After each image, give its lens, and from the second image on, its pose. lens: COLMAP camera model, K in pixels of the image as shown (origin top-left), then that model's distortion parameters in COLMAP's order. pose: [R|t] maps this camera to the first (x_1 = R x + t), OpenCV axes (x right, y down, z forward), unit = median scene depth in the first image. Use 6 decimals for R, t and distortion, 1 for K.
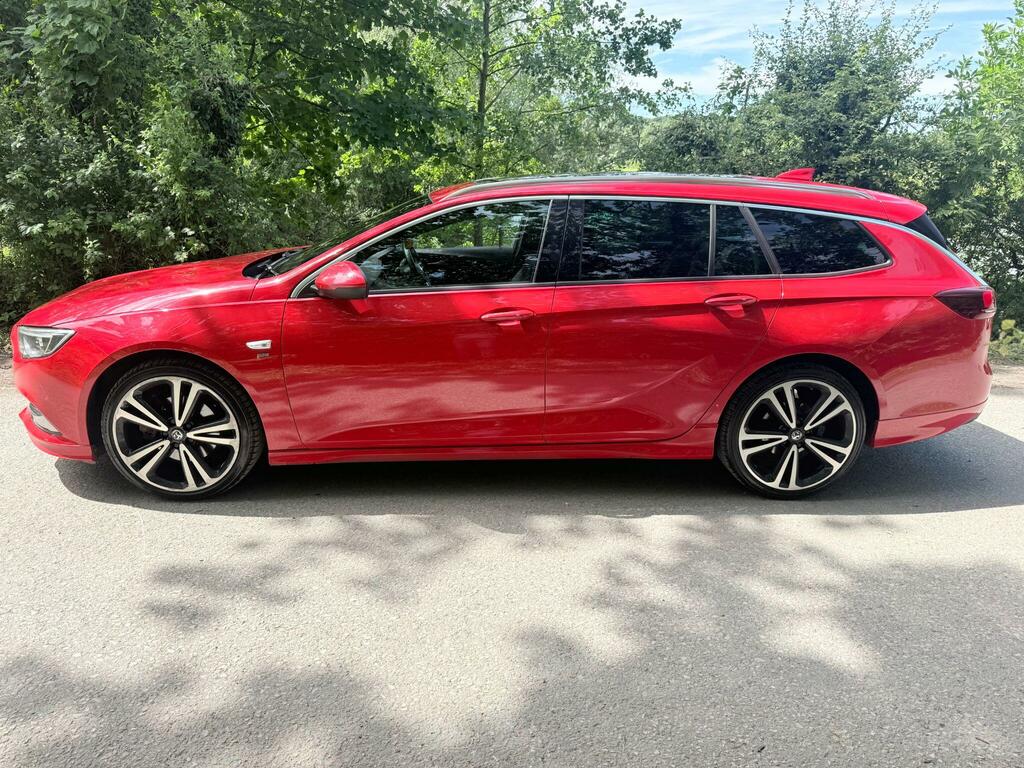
lens RADIAL K [[725.3, 0, 512.0], [0, 725.3, 384.0], [0, 0, 1]] dist [-0.002061, -0.010932]
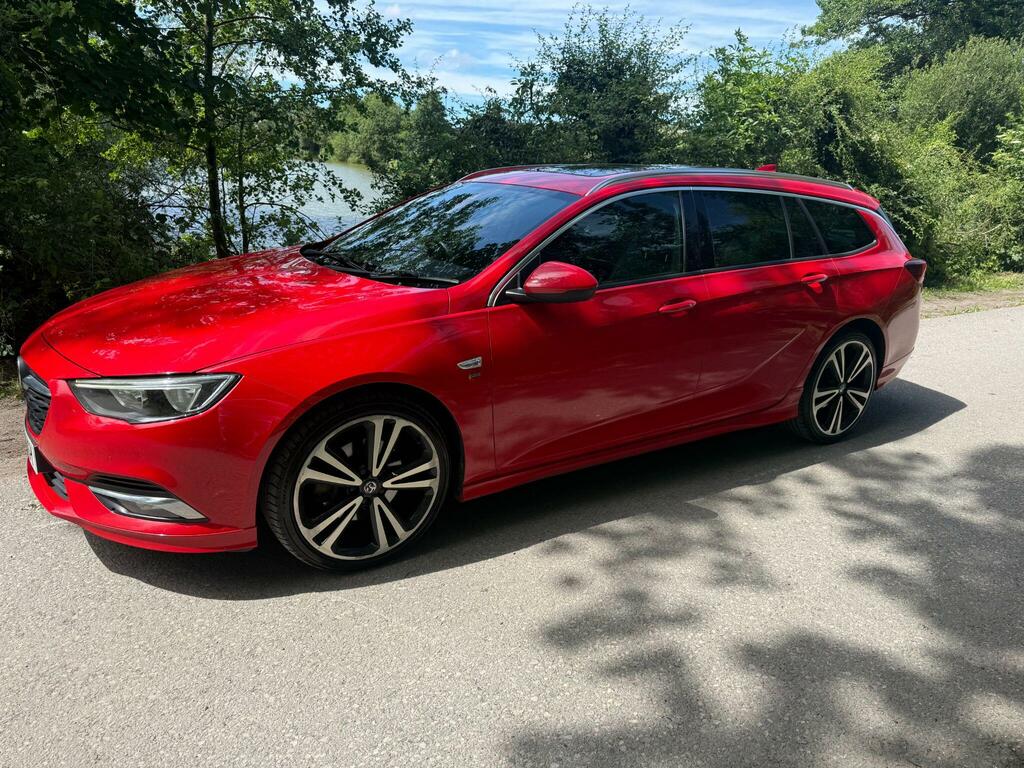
lens RADIAL K [[763.5, 0, 528.6], [0, 763.5, 381.8], [0, 0, 1]] dist [0.026087, -0.008198]
pose [[0.851313, -0.128726, 0.508622, -0.667117], [0.131463, 0.990845, 0.030734, -0.044970], [-0.507921, 0.040701, 0.860441, 0.160816]]
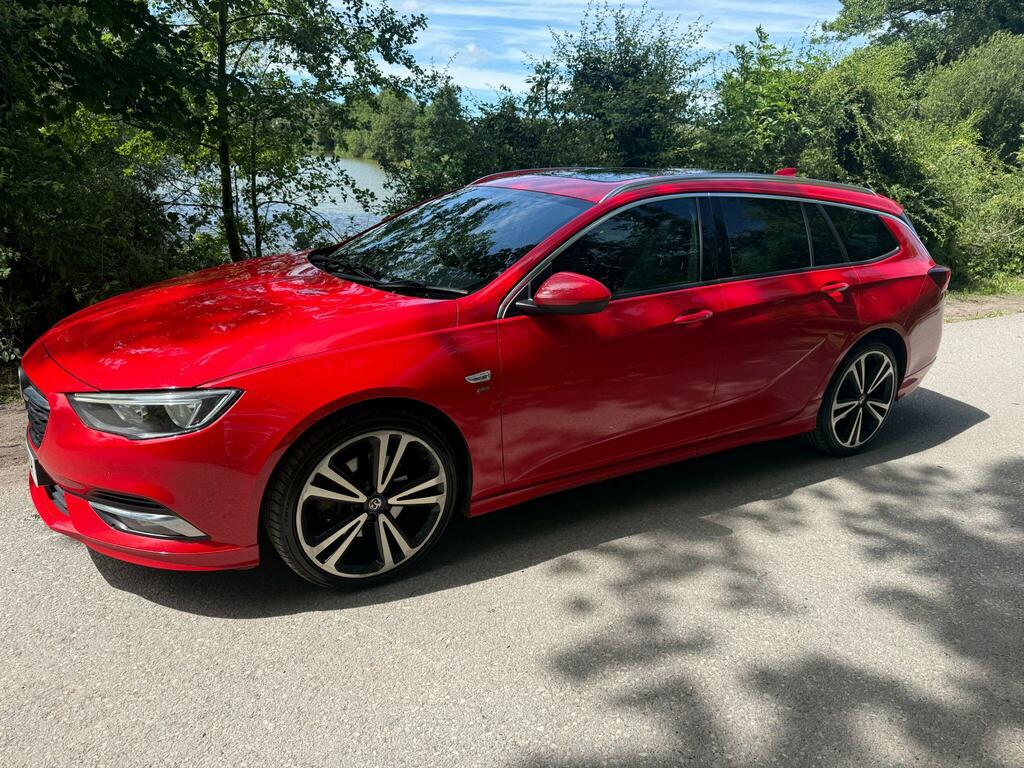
lens RADIAL K [[765.1, 0, 530.6], [0, 765.1, 388.1], [0, 0, 1]] dist [0.020401, -0.003379]
pose [[0.860223, -0.128082, 0.493571, -0.650264], [0.124215, 0.991417, 0.040785, -0.061668], [-0.494558, 0.026225, 0.868749, 0.176905]]
